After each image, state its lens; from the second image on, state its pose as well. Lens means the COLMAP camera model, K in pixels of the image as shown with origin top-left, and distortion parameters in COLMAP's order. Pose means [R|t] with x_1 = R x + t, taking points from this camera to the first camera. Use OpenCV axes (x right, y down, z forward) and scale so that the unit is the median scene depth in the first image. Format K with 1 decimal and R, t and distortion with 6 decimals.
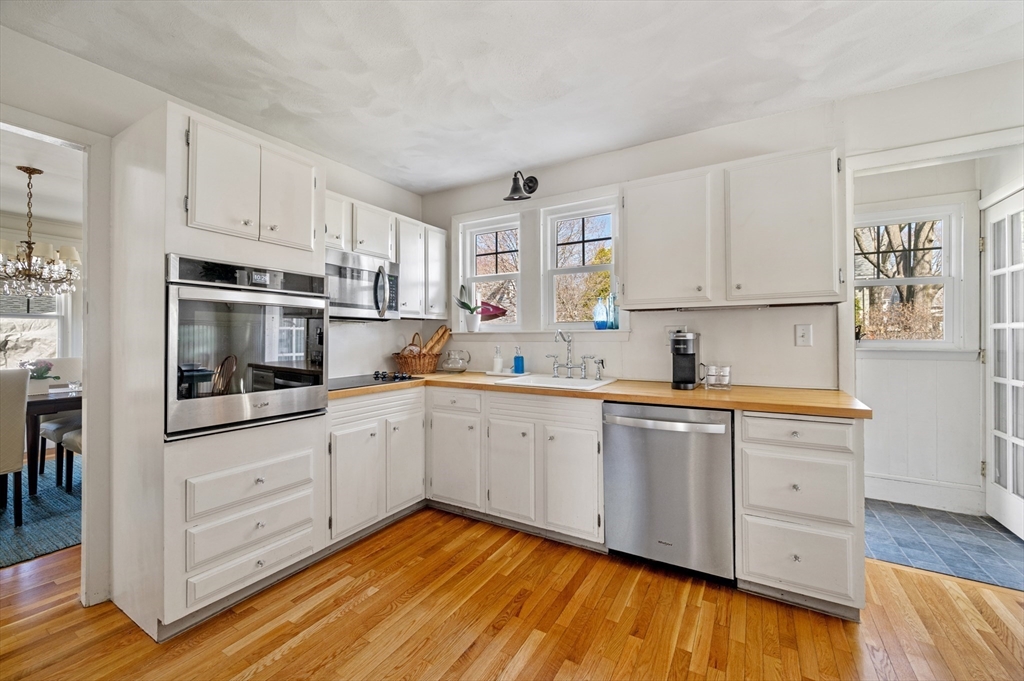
lens RADIAL K [[403.5, 0, 514.8], [0, 403.5, 335.6], [0, 0, 1]] dist [-0.006607, 0.000609]
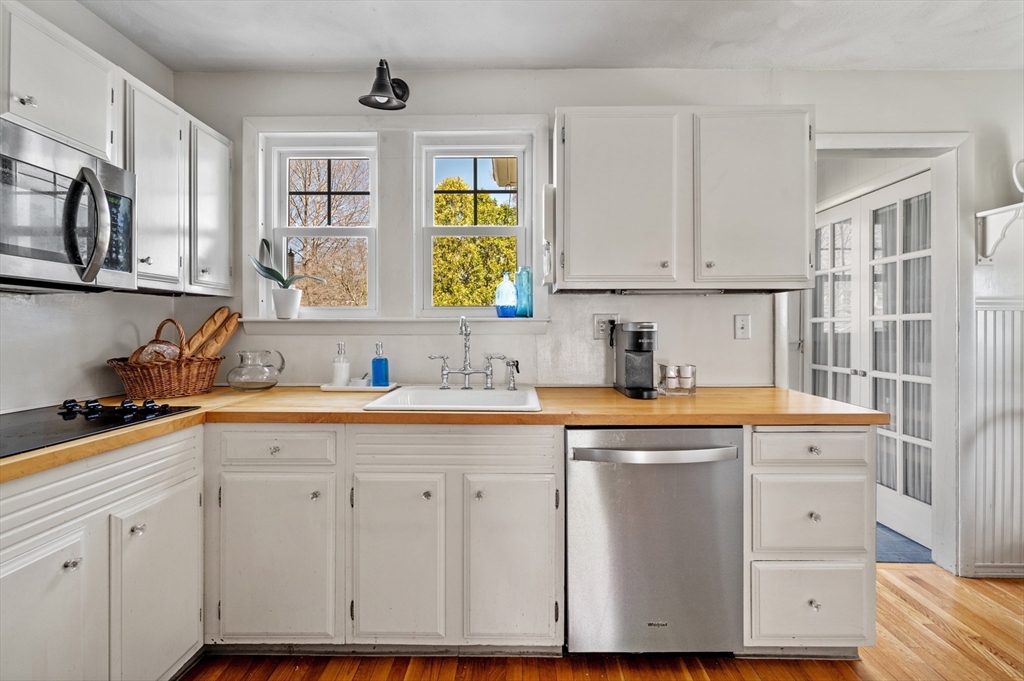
lens RADIAL K [[431.5, 0, 514.1], [0, 431.5, 329.8], [0, 0, 1]] dist [-0.007433, 0.002453]
pose [[0.871491, 0.002683, 0.490404, -0.166165], [-0.004738, 0.999984, 0.002948, 0.005101], [-0.490388, -0.004893, 0.871490, 0.382833]]
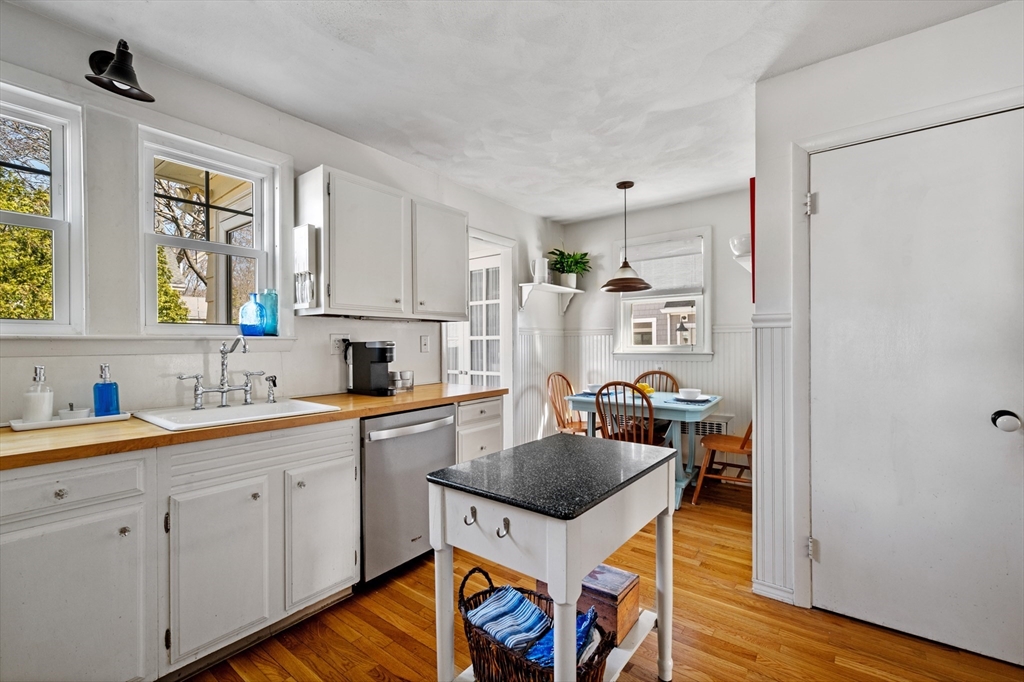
lens RADIAL K [[431.5, 0, 512.4], [0, 431.5, 346.9], [0, 0, 1]] dist [-0.007433, 0.002453]
pose [[0.138711, -0.005359, 0.990318, -0.578771], [-0.000111, 0.999985, 0.005427, 0.000956], [-0.990333, -0.000862, 0.138708, 0.473176]]
